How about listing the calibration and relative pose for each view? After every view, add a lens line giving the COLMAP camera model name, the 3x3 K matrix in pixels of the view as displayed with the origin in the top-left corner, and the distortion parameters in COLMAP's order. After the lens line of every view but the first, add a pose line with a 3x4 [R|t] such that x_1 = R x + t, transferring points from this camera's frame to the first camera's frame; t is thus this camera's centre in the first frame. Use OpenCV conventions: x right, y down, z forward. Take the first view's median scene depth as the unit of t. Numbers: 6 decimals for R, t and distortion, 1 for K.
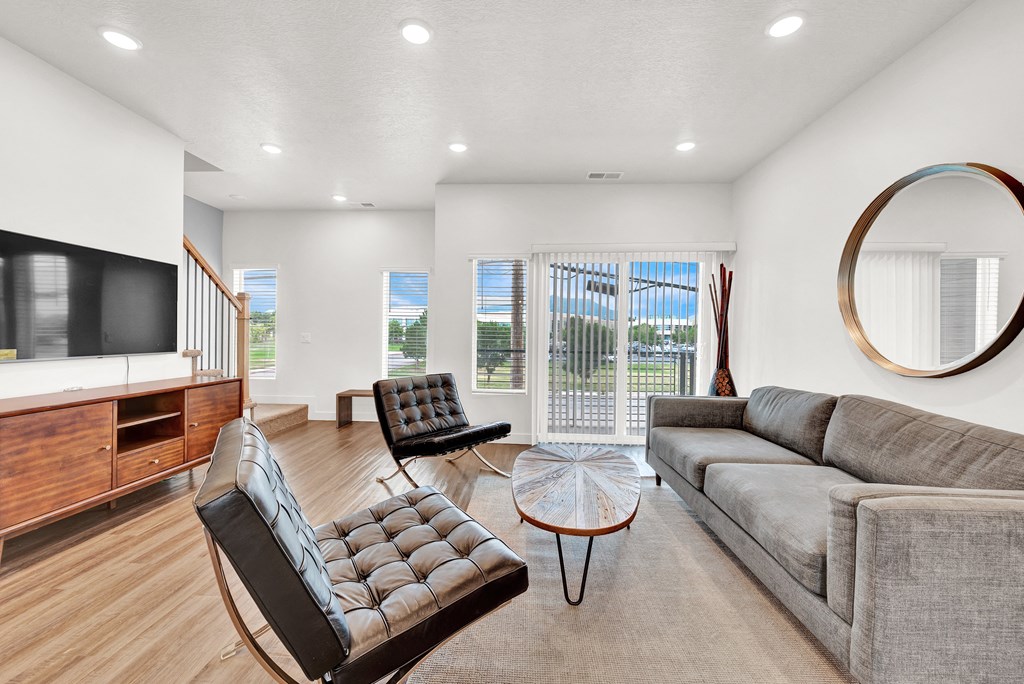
lens RADIAL K [[422.9, 0, 509.3], [0, 422.9, 337.4], [0, 0, 1]] dist [-0.002499, -0.000465]
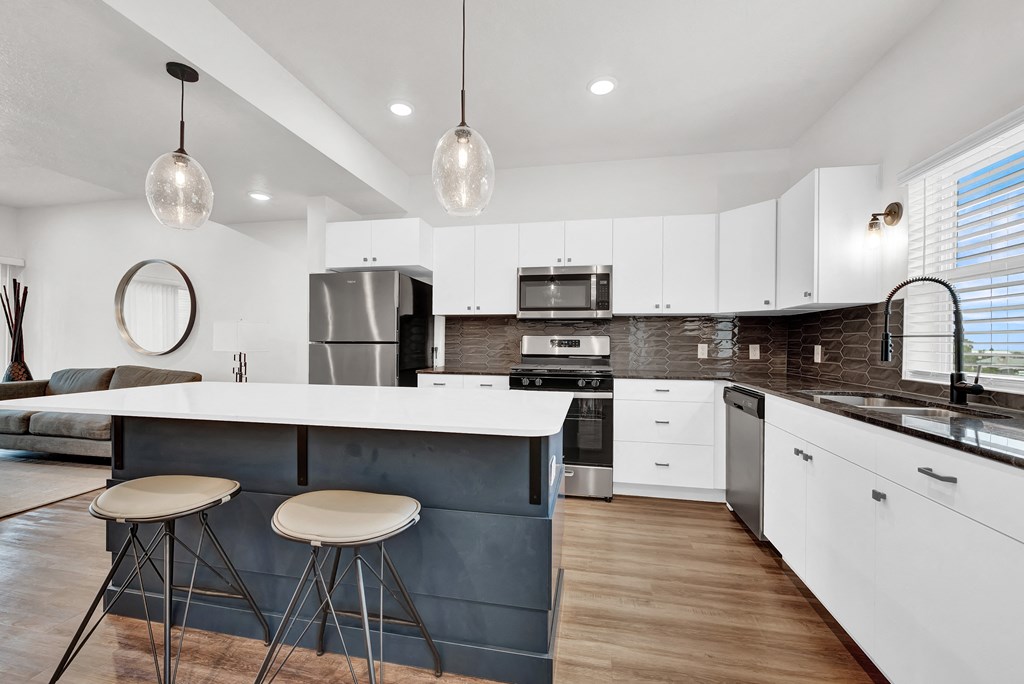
lens RADIAL K [[422.9, 0, 509.6], [0, 422.9, 340.2], [0, 0, 1]] dist [-0.002499, -0.000465]
pose [[0.154213, -0.017145, 0.987889, -0.745965], [0.001005, 0.999852, 0.017196, -0.016144], [-0.988037, -0.001659, 0.154208, -0.949853]]
